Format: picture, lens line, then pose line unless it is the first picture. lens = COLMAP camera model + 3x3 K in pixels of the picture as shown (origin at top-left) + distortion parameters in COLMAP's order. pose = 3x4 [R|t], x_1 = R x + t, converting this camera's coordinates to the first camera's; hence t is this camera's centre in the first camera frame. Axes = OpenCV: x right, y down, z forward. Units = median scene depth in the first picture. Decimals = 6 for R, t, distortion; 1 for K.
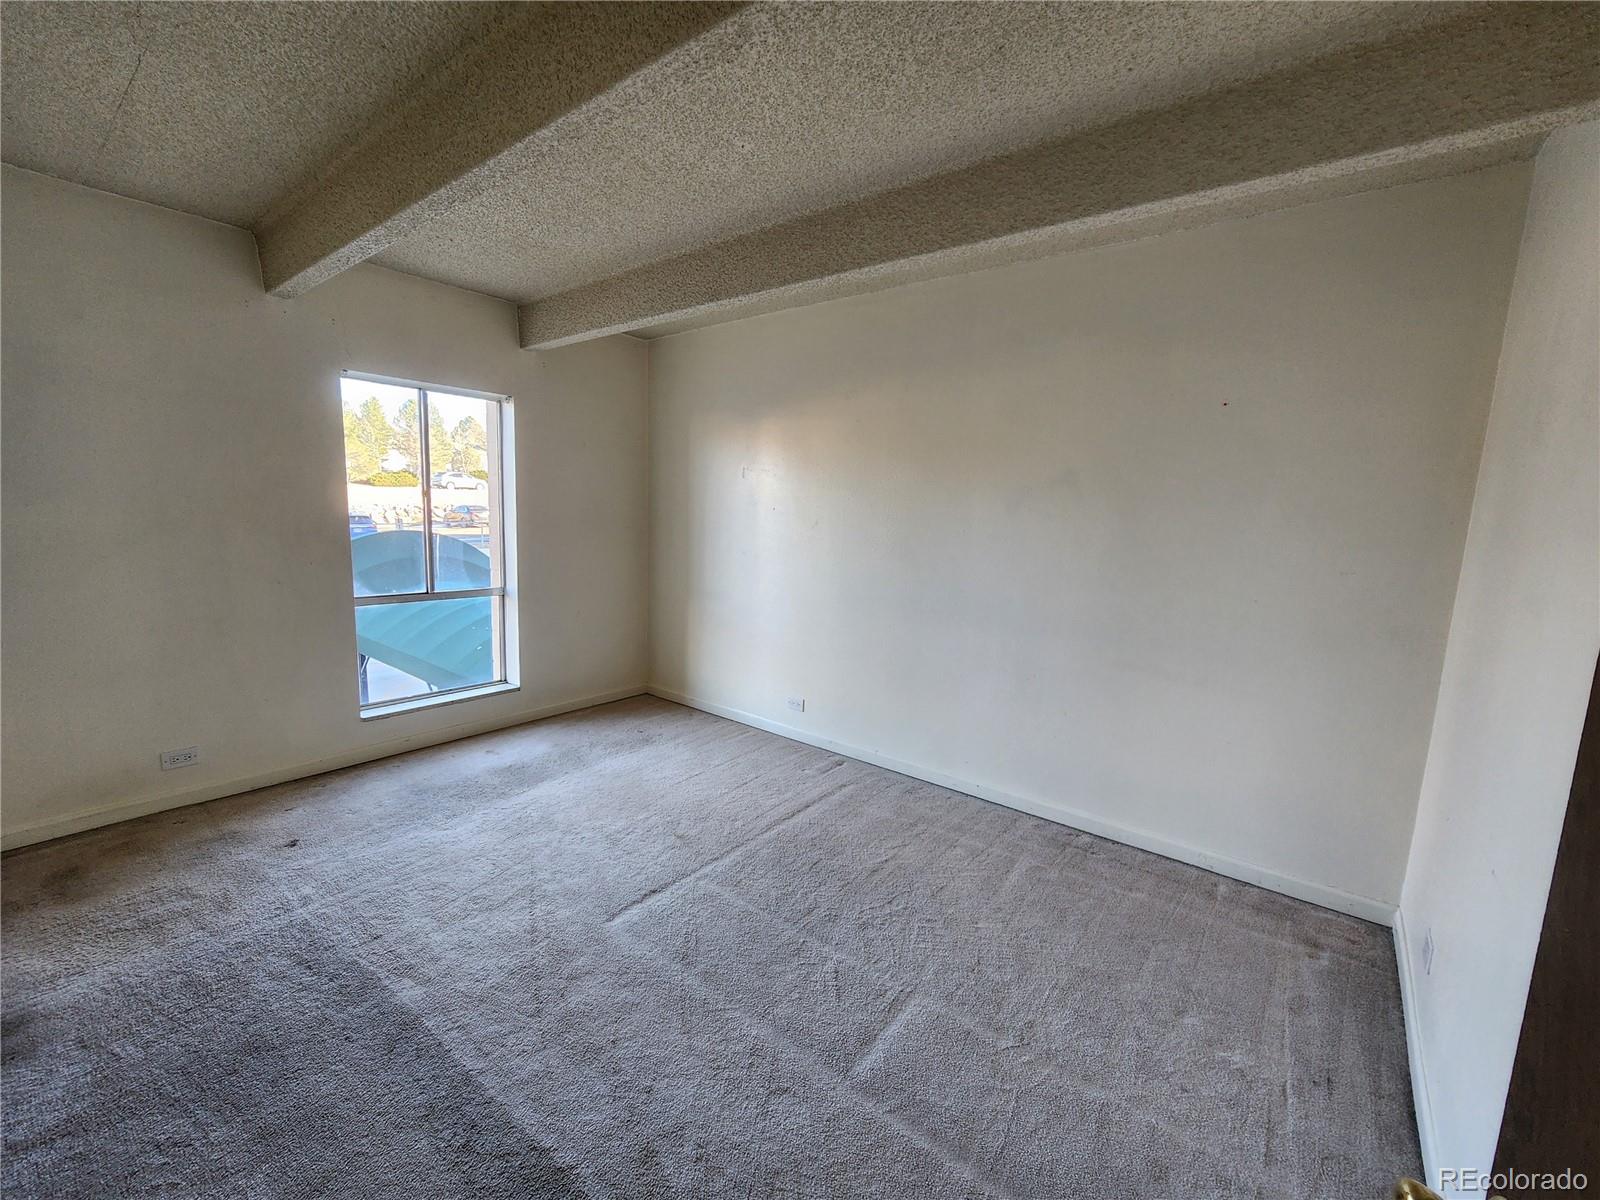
lens RADIAL K [[652.8, 0, 800.0], [0, 652.8, 600.0], [0, 0, 1]] dist [0.000479, 0.000107]
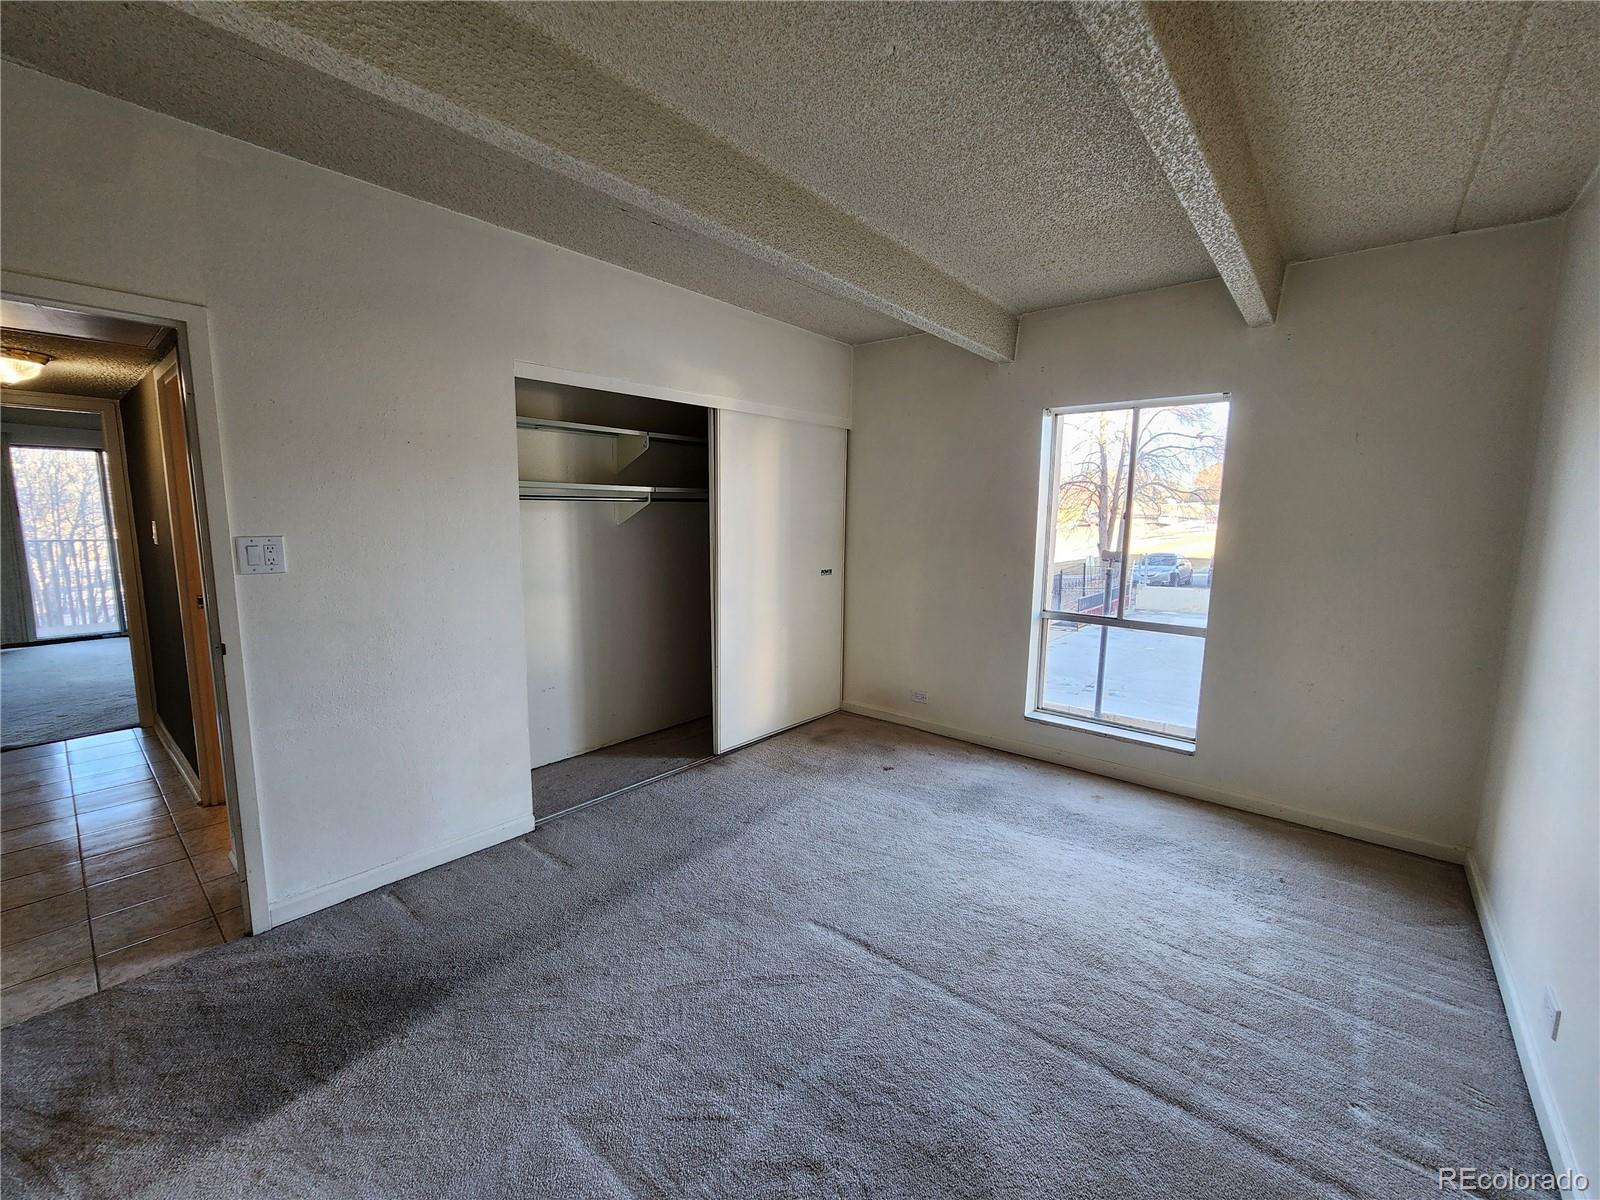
lens RADIAL K [[652.8, 0, 800.0], [0, 652.8, 600.0], [0, 0, 1]] dist [0.000479, 0.000107]
pose [[-0.023133, 0.095238, -0.995186, 0.420976], [-0.156228, 0.982878, 0.097692, -0.062364], [0.987450, 0.157736, -0.007858, 0.565761]]
